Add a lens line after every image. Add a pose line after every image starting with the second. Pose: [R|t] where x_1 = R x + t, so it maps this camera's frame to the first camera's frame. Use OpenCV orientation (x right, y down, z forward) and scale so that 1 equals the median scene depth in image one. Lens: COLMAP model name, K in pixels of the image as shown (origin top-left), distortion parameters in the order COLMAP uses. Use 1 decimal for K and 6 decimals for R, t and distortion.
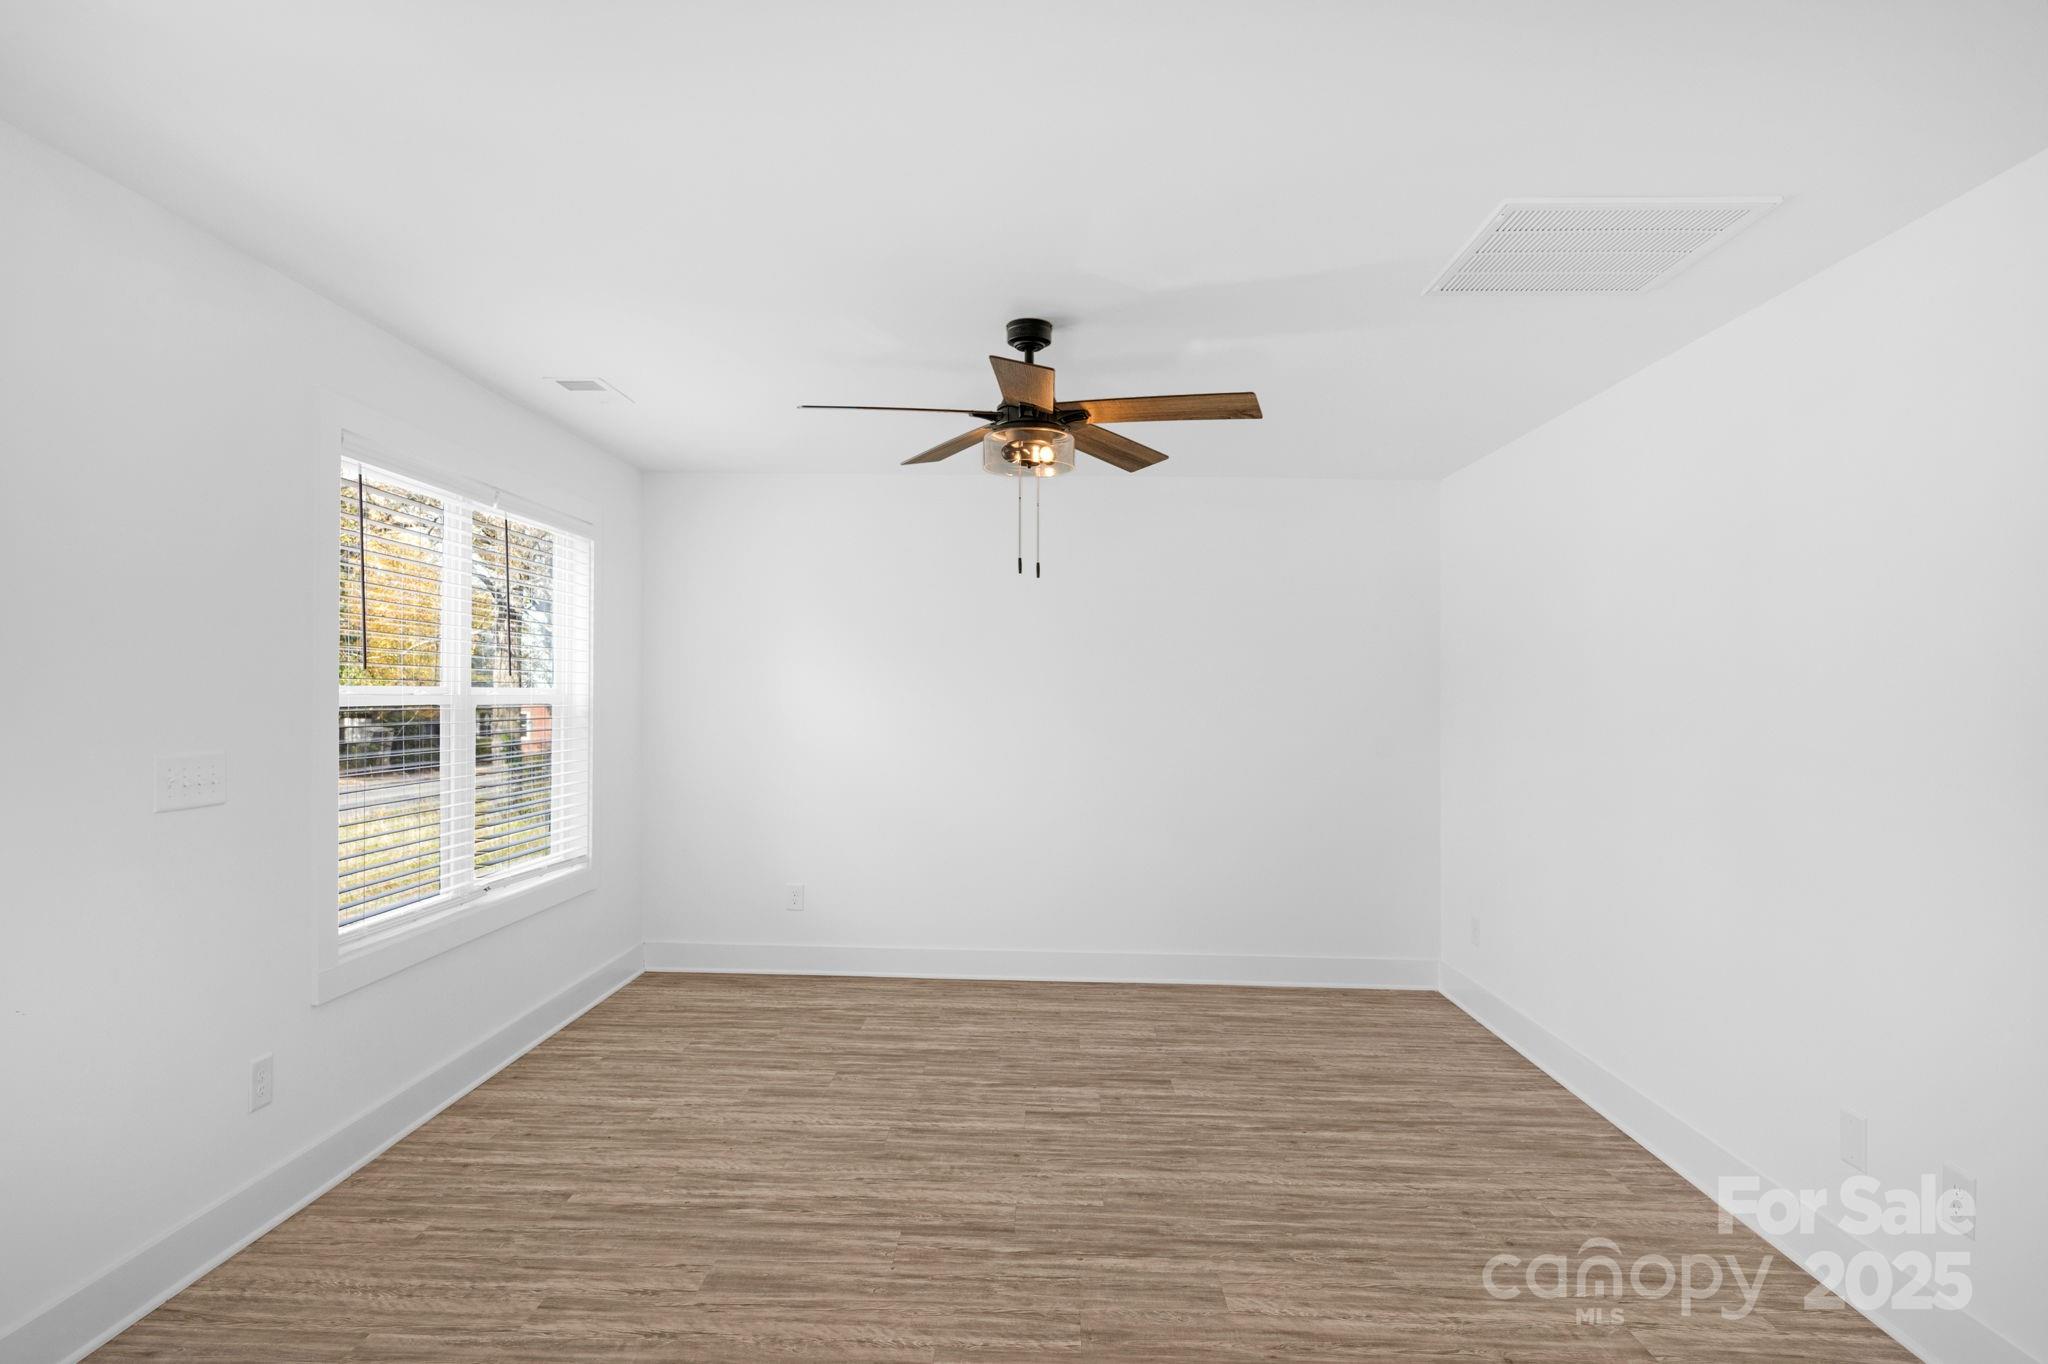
lens RADIAL K [[1178.0, 0, 1019.1], [0, 1178.0, 678.2], [0, 0, 1]] dist [0.001004, 0.003528]
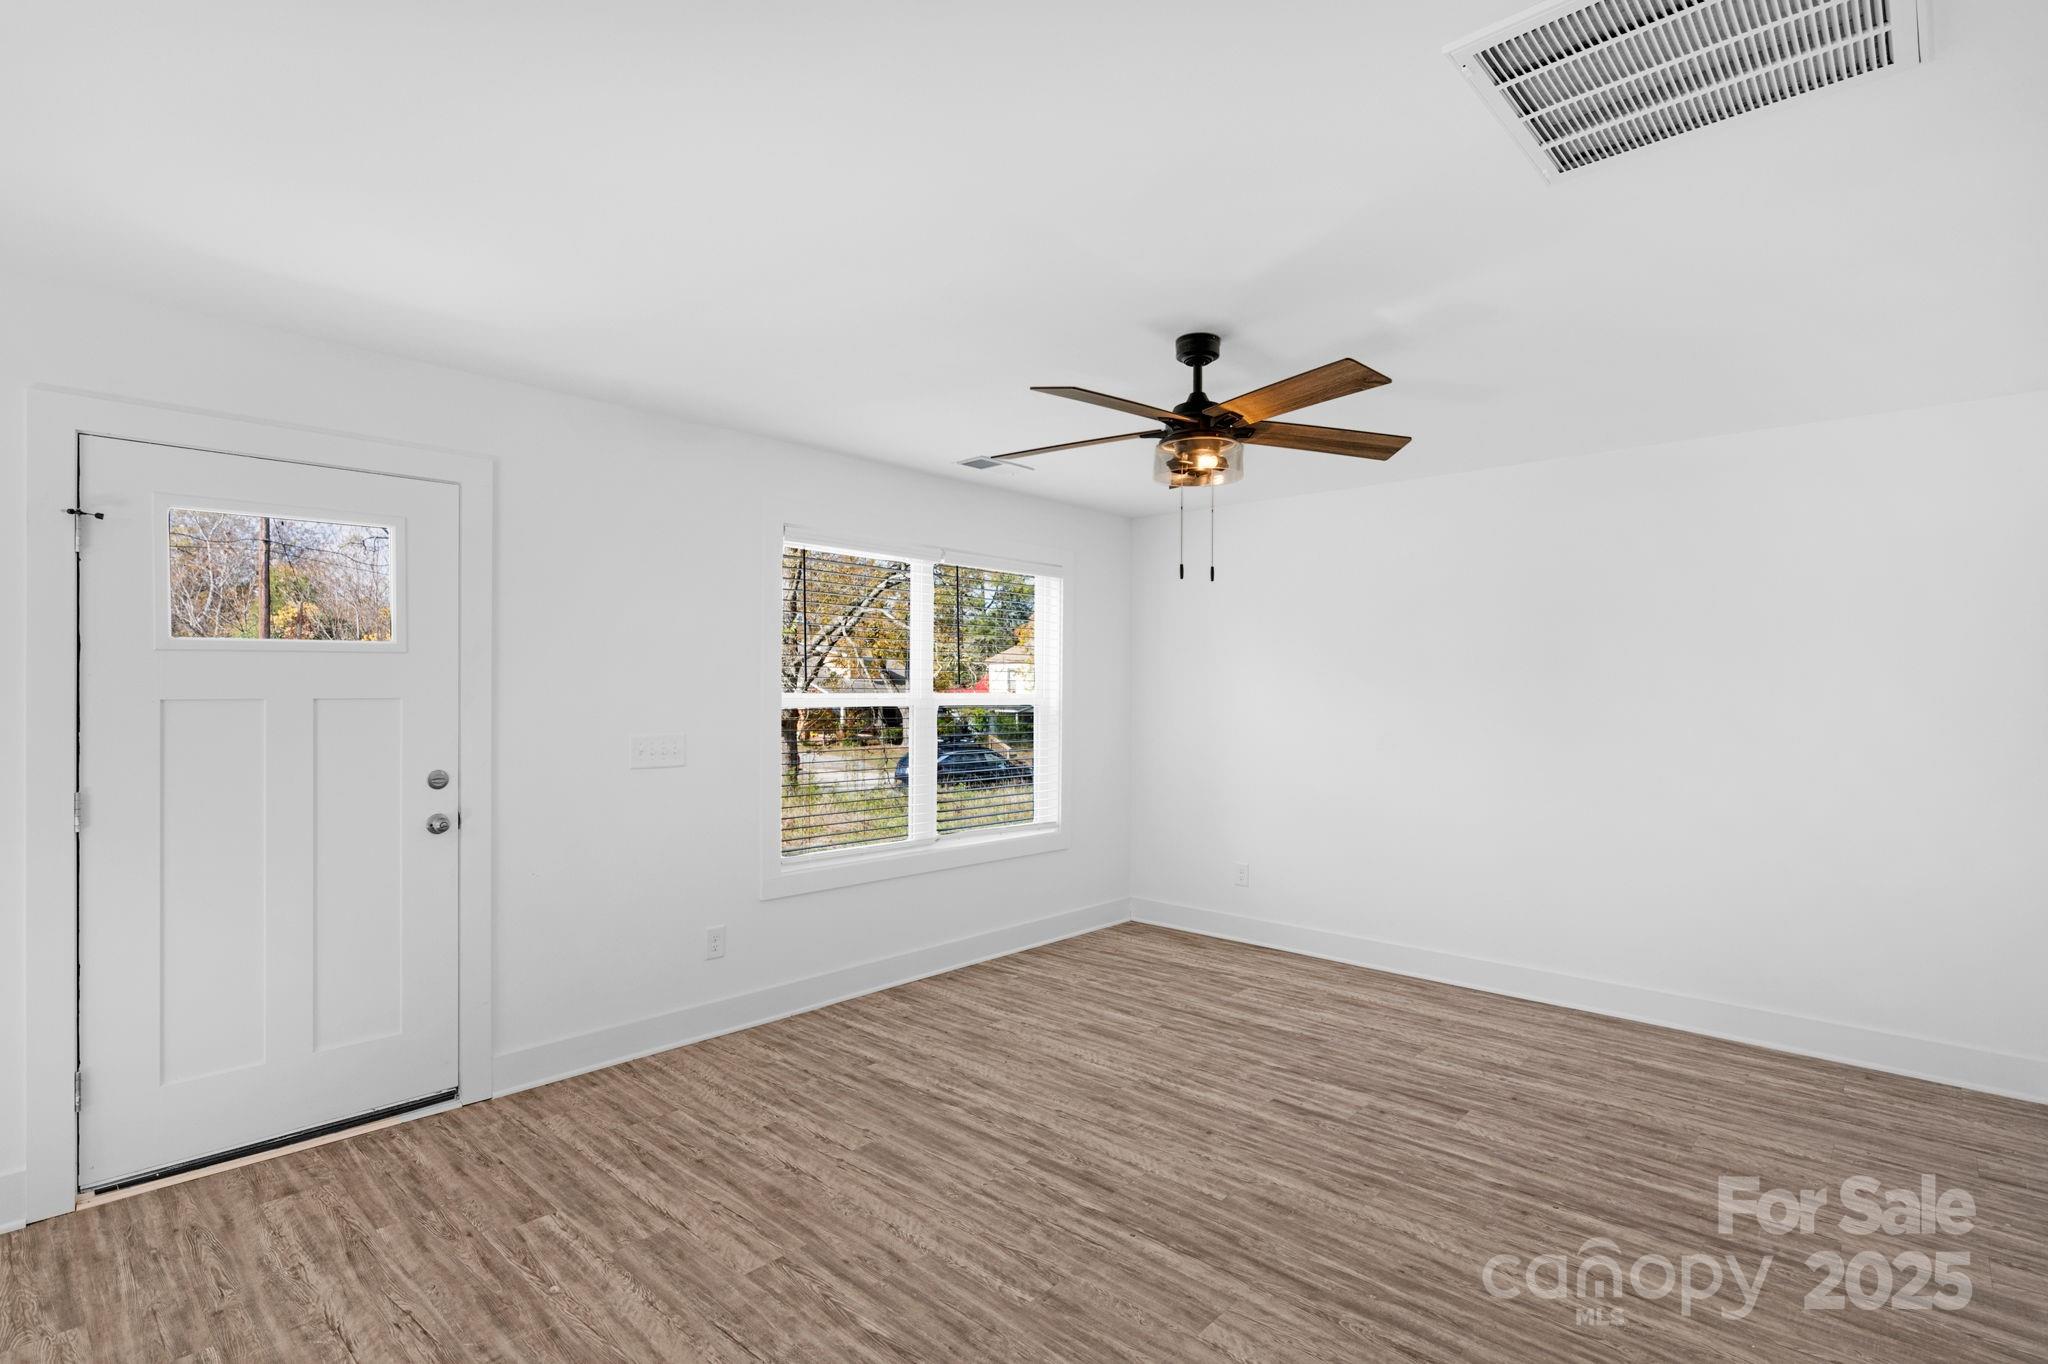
lens RADIAL K [[980.6, 0, 1026.2], [0, 980.6, 699.4], [0, 0, 1]] dist [0.000155, 0.002002]
pose [[0.749437, -0.007903, -0.662029, 0.411085], [0.016602, 0.999839, 0.006859, 0.008356], [0.661867, -0.016132, 0.749447, 0.216617]]
